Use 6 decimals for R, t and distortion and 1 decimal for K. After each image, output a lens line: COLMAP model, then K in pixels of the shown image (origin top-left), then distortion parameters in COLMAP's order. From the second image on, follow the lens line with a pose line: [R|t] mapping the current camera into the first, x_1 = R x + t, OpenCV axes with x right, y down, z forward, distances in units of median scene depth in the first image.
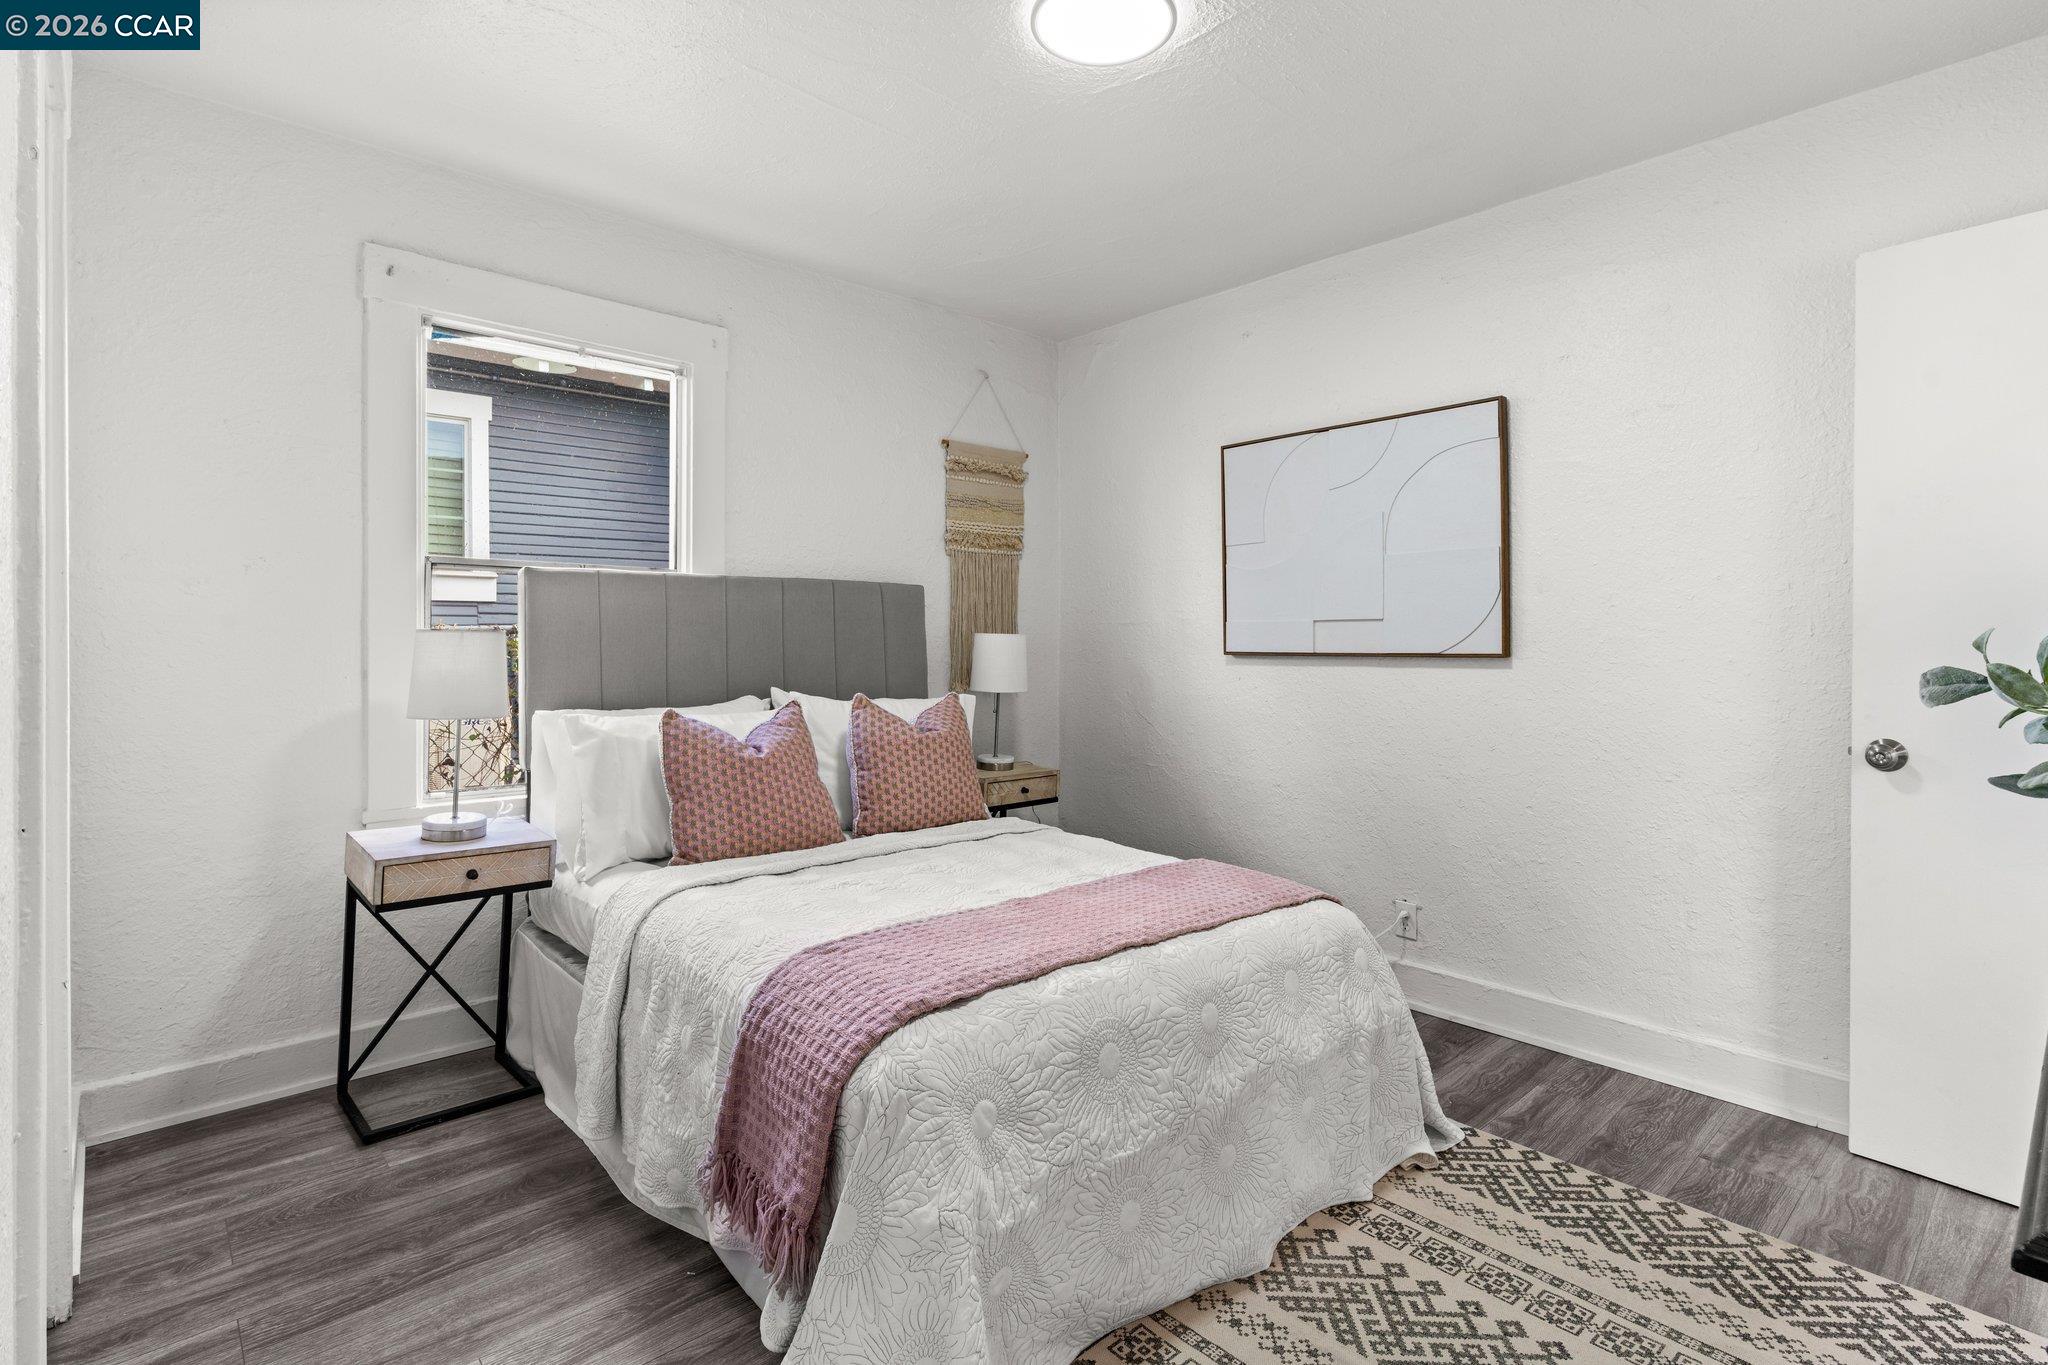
lens RADIAL K [[993.4, 0, 1007.4], [0, 993.4, 619.7], [0, 0, 1]] dist [0.001563, 0.001105]
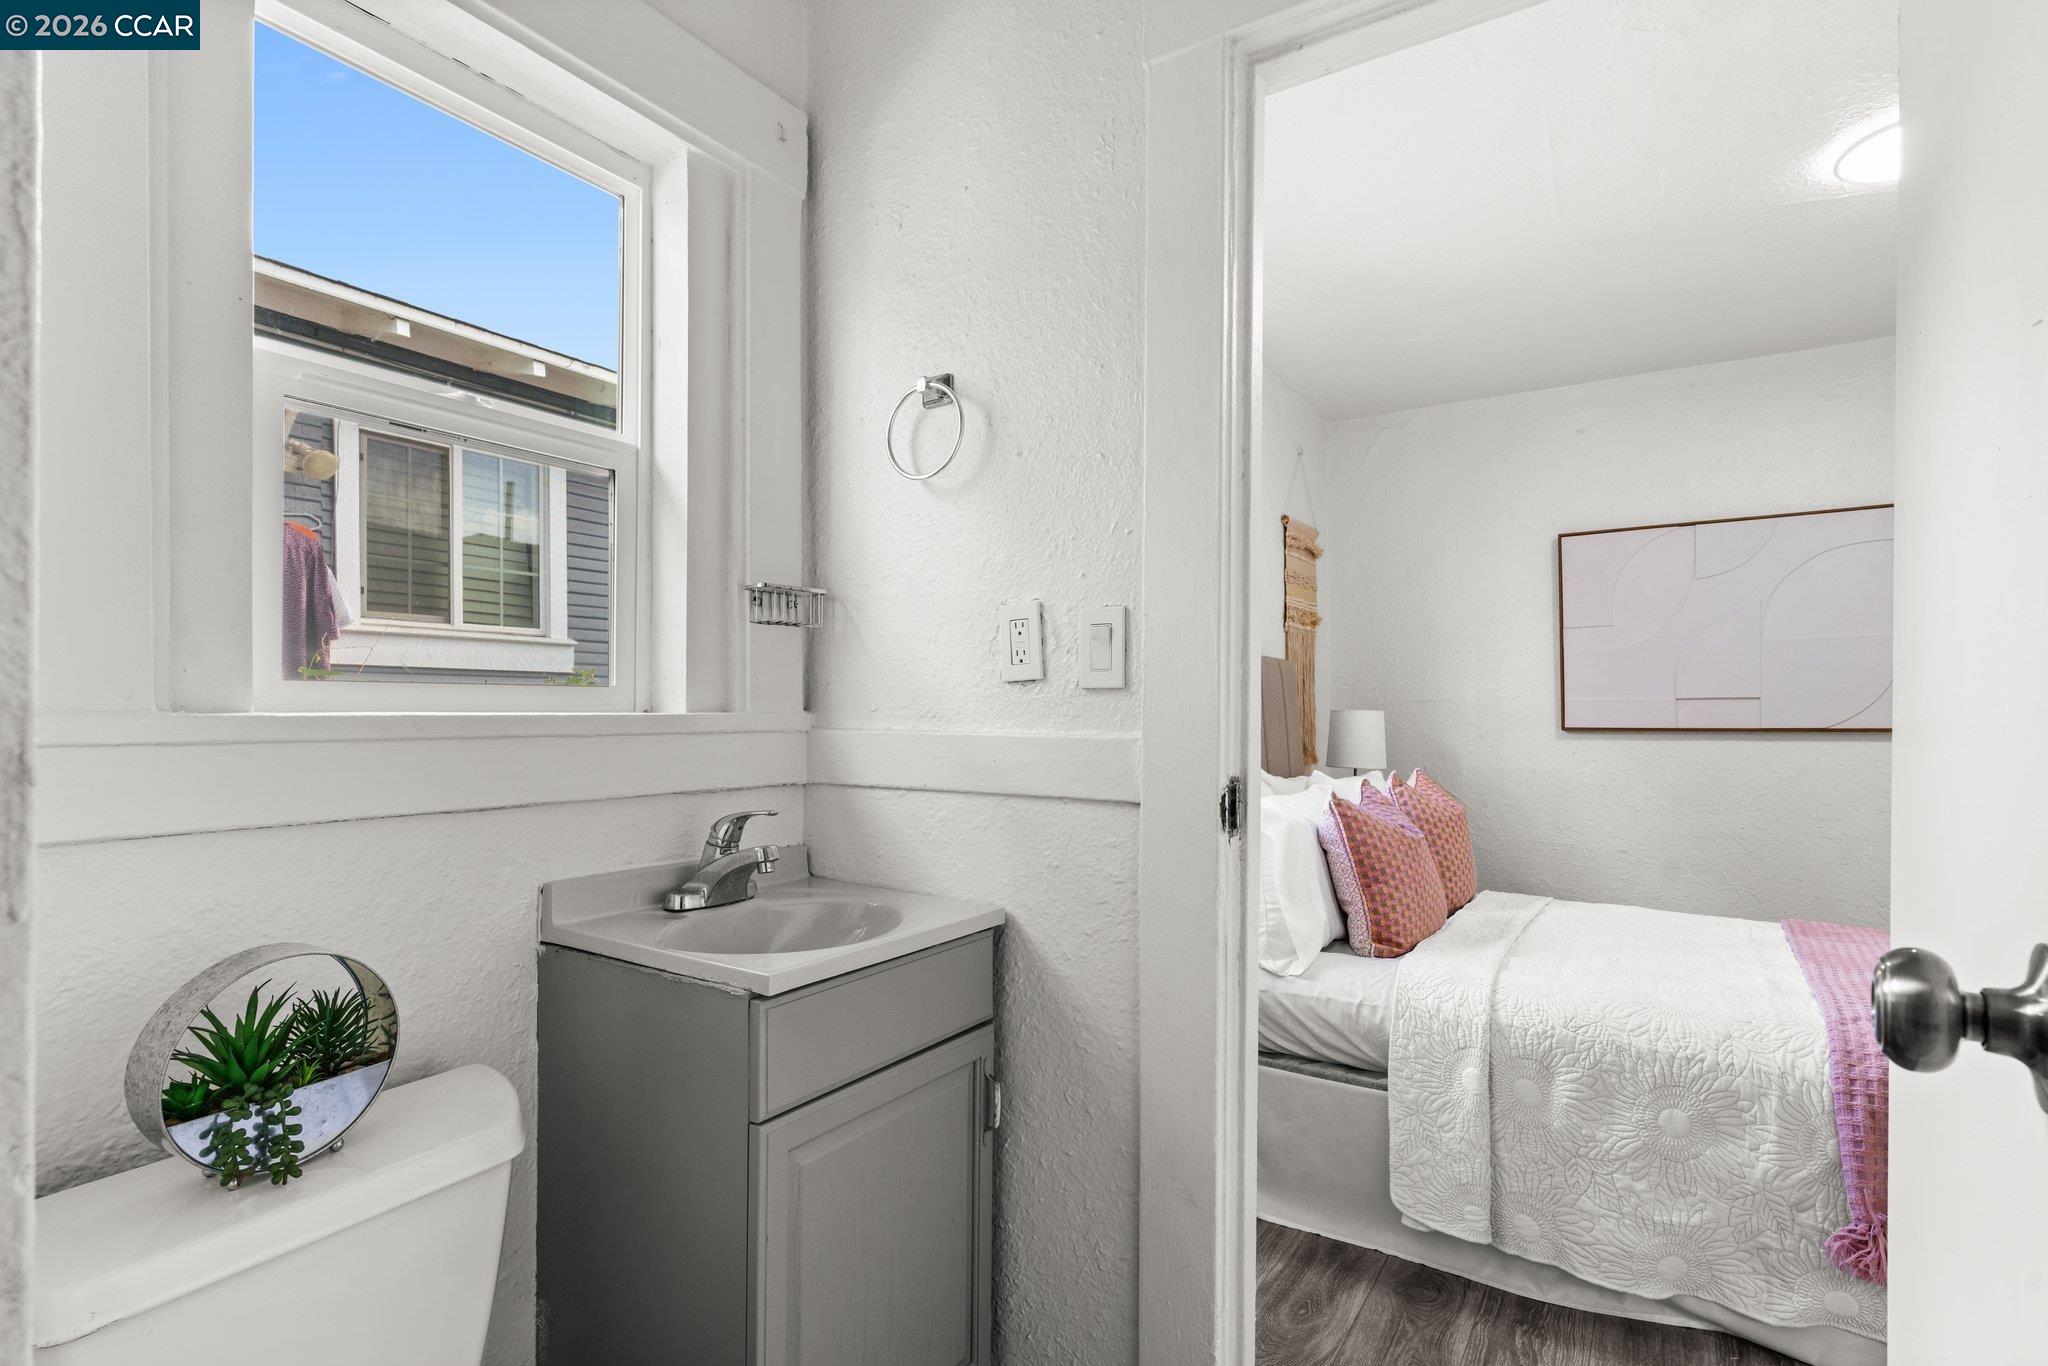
lens RADIAL K [[993.4, 0, 1000.6], [0, 993.4, 713.9], [0, 0, 1]] dist [0.001563, 0.001105]
pose [[0.969323, 0.001468, 0.245788, -0.896481], [-0.005328, 0.999873, 0.015040, 0.006385], [-0.245734, -0.015888, 0.969207, 0.167361]]
